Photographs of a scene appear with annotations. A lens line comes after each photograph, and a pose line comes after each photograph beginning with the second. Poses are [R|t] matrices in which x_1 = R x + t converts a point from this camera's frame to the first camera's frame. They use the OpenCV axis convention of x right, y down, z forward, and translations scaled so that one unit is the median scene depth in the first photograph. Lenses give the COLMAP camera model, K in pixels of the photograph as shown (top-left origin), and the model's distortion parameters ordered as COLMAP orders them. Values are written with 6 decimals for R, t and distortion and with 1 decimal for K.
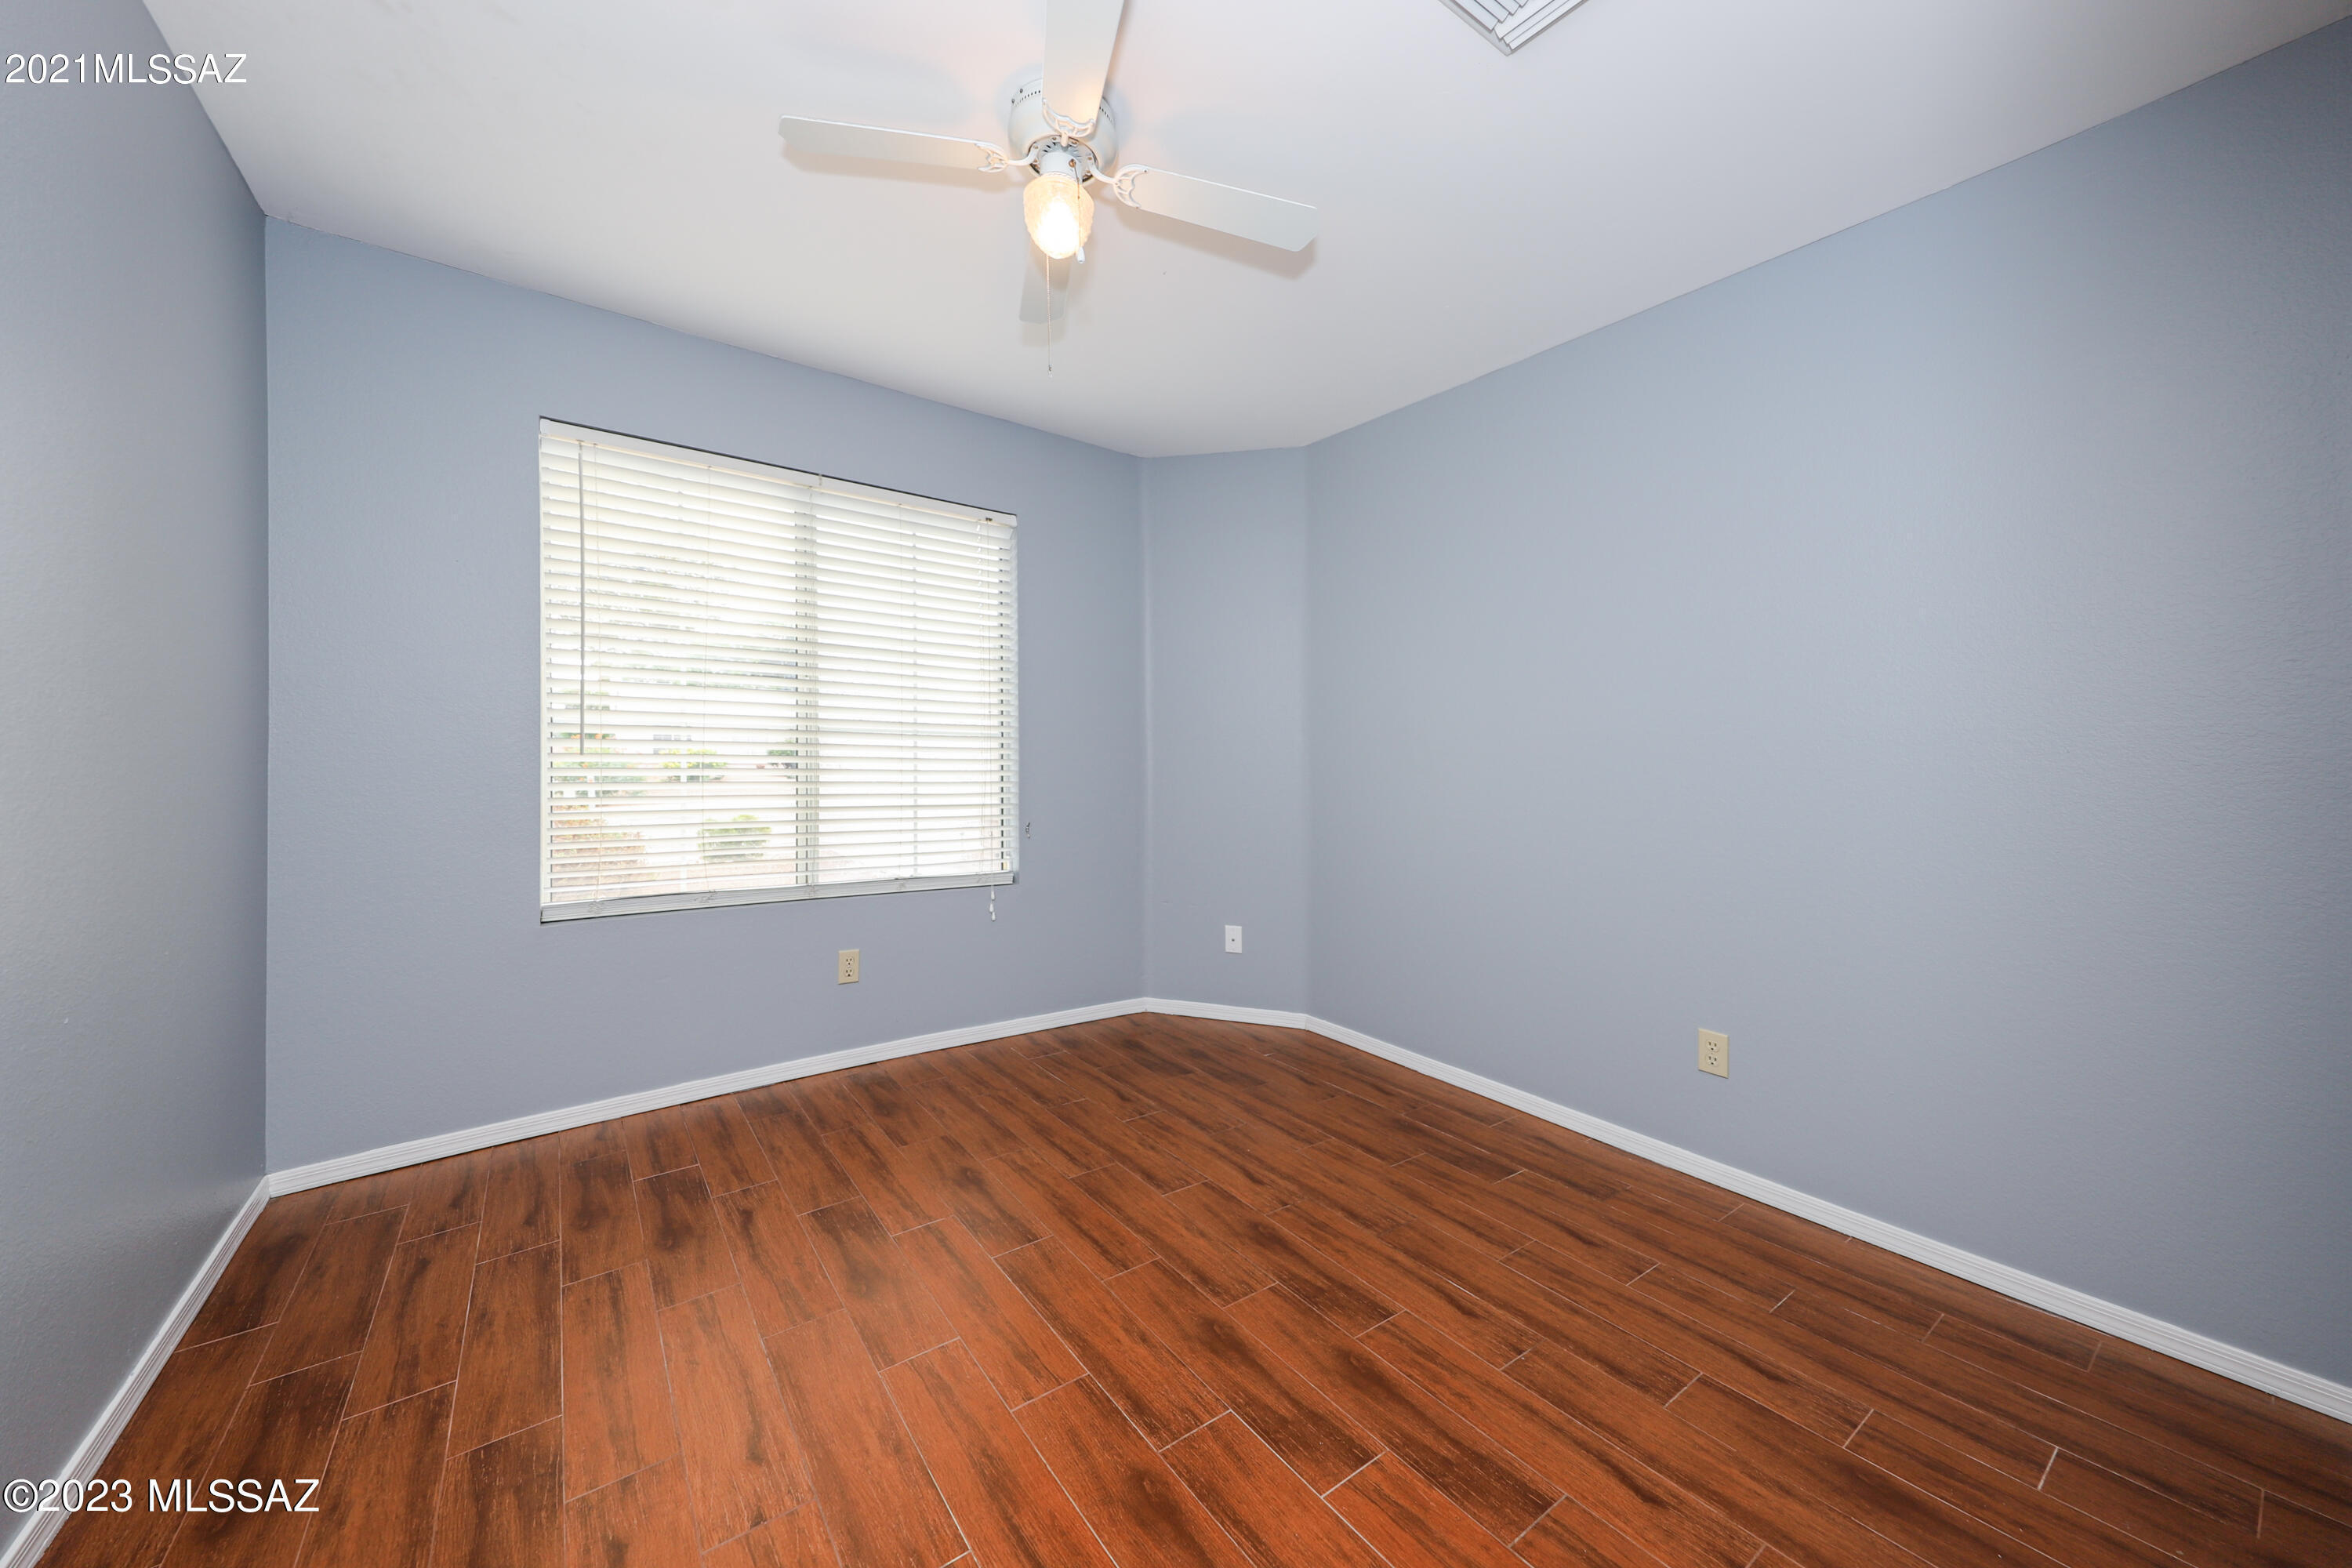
lens RADIAL K [[801.7, 0, 1181.9], [0, 801.7, 722.3], [0, 0, 1]] dist [0.000881, -0.000048]
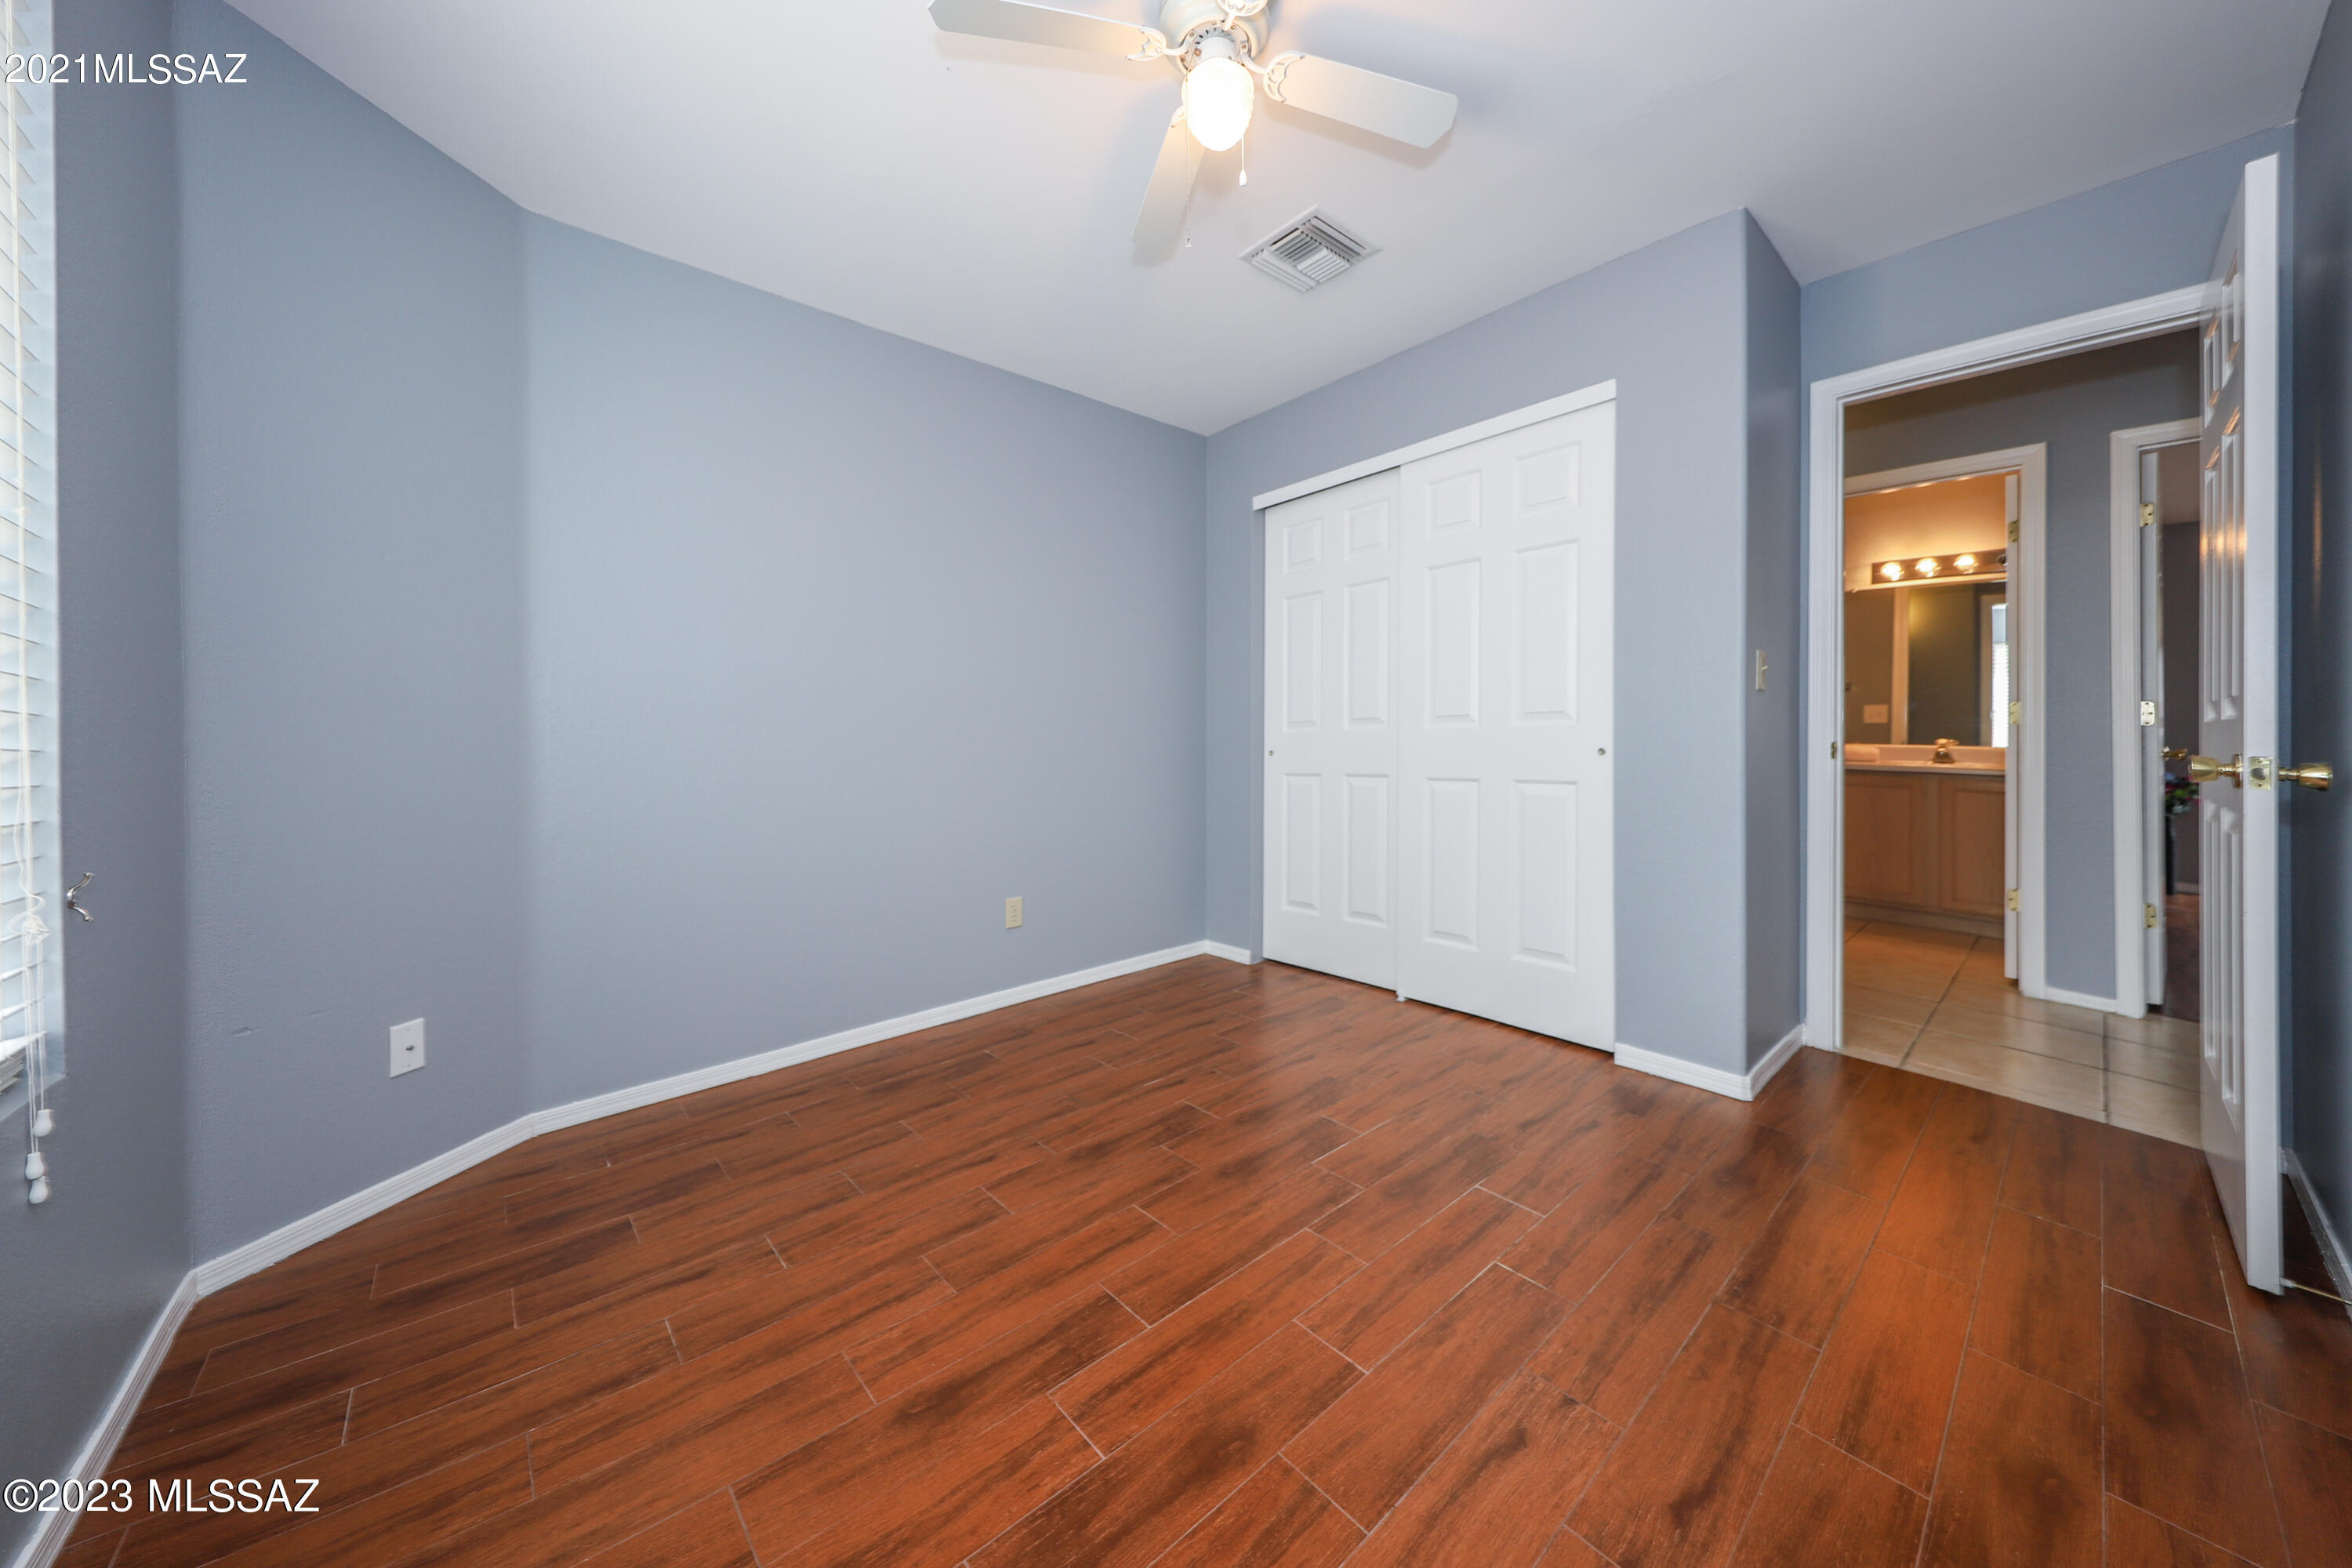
lens RADIAL K [[801.7, 0, 1181.9], [0, 801.7, 722.3], [0, 0, 1]] dist [0.000881, -0.000048]
pose [[-0.045273, 0.001020, 0.998974, -0.865243], [-0.002946, 0.999995, -0.001155, 0.090423], [-0.998970, -0.002995, -0.045270, 0.881098]]
